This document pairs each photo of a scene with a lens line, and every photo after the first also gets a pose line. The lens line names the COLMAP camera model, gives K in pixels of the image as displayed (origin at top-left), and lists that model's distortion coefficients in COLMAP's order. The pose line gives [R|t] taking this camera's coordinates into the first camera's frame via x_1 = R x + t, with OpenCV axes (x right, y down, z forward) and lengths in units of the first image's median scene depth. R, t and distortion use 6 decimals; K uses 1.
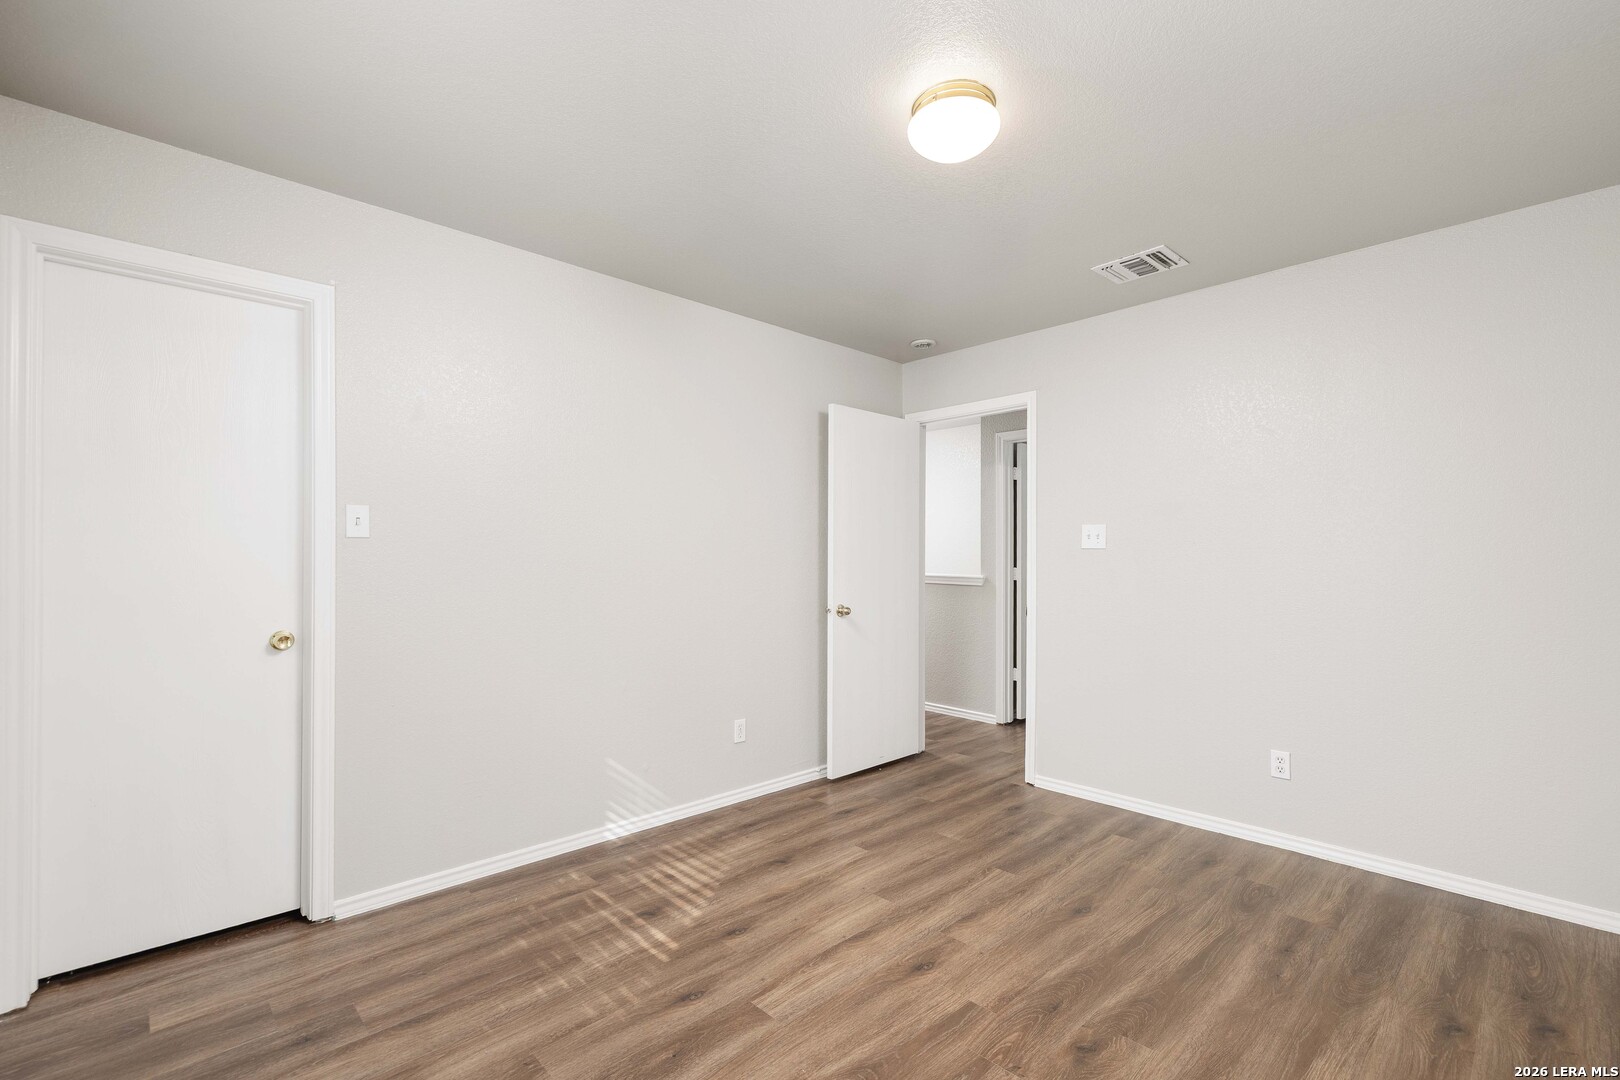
lens RADIAL K [[695.8, 0, 815.5], [0, 695.8, 540.9], [0, 0, 1]] dist [0.001487, -0.000445]
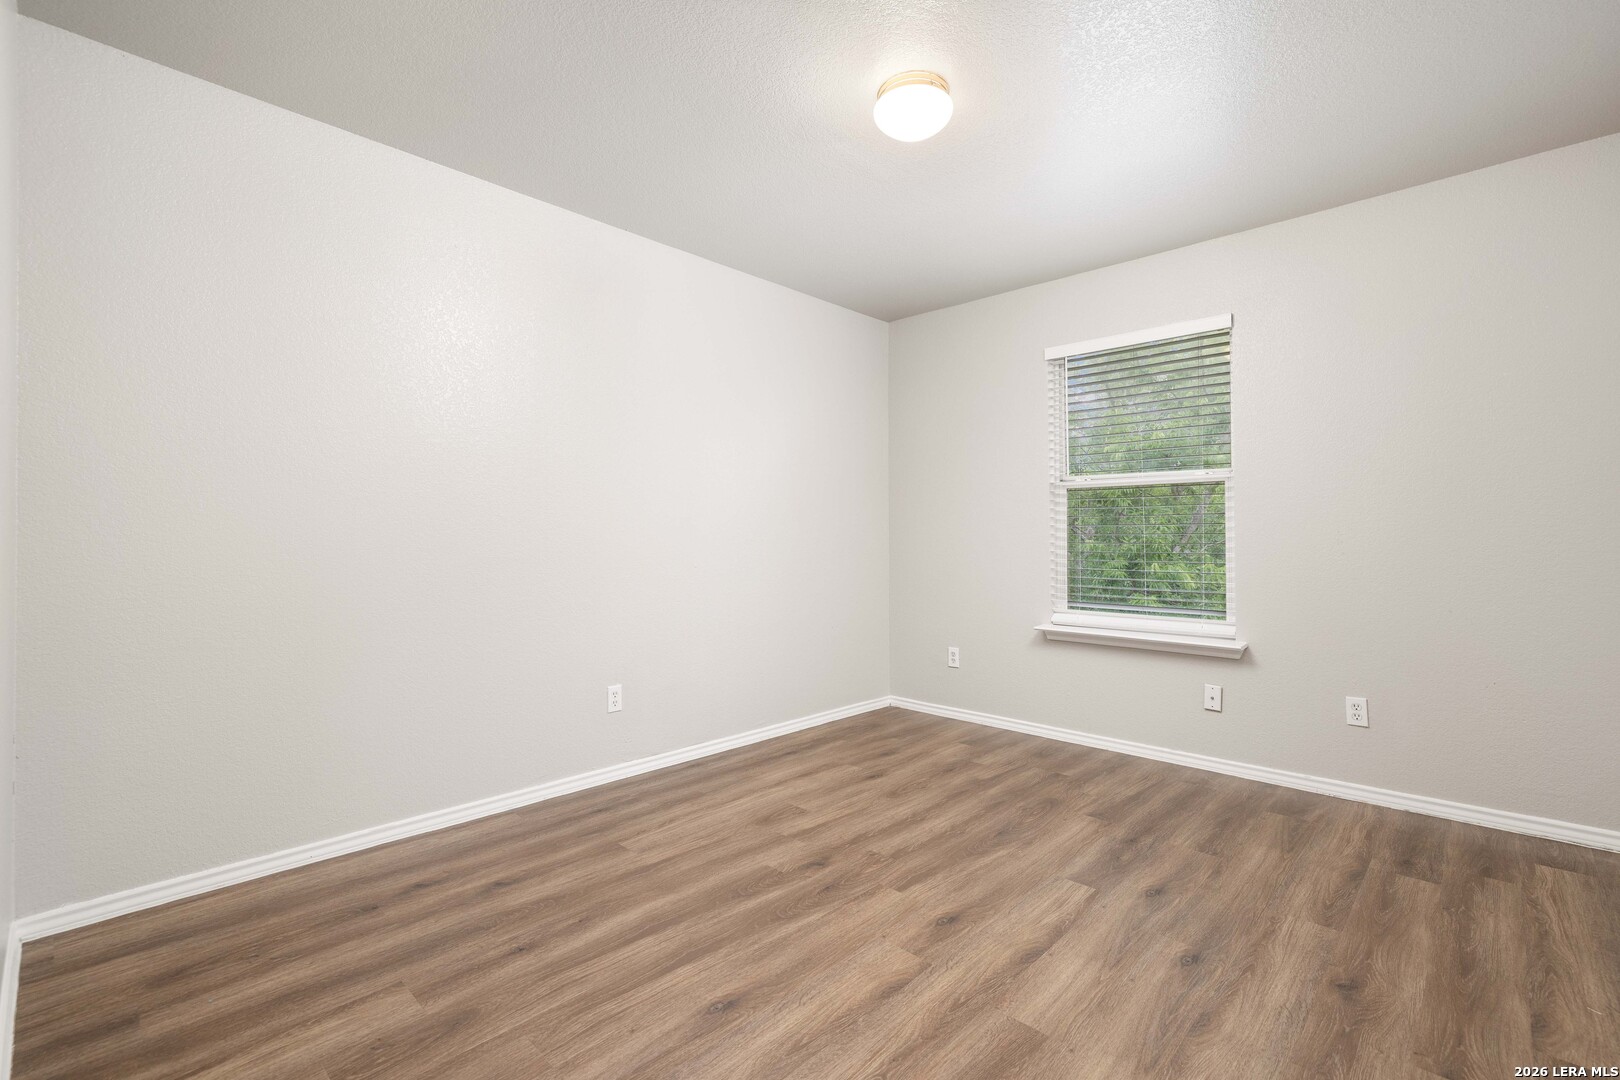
lens RADIAL K [[695.8, 0, 815.5], [0, 695.8, 540.9], [0, 0, 1]] dist [0.001487, -0.000445]
pose [[-0.998889, -0.000976, -0.047115, 0.384775], [-0.000062, 0.999812, -0.019384, 0.118380], [0.047125, -0.019360, -0.998701, 1.976910]]
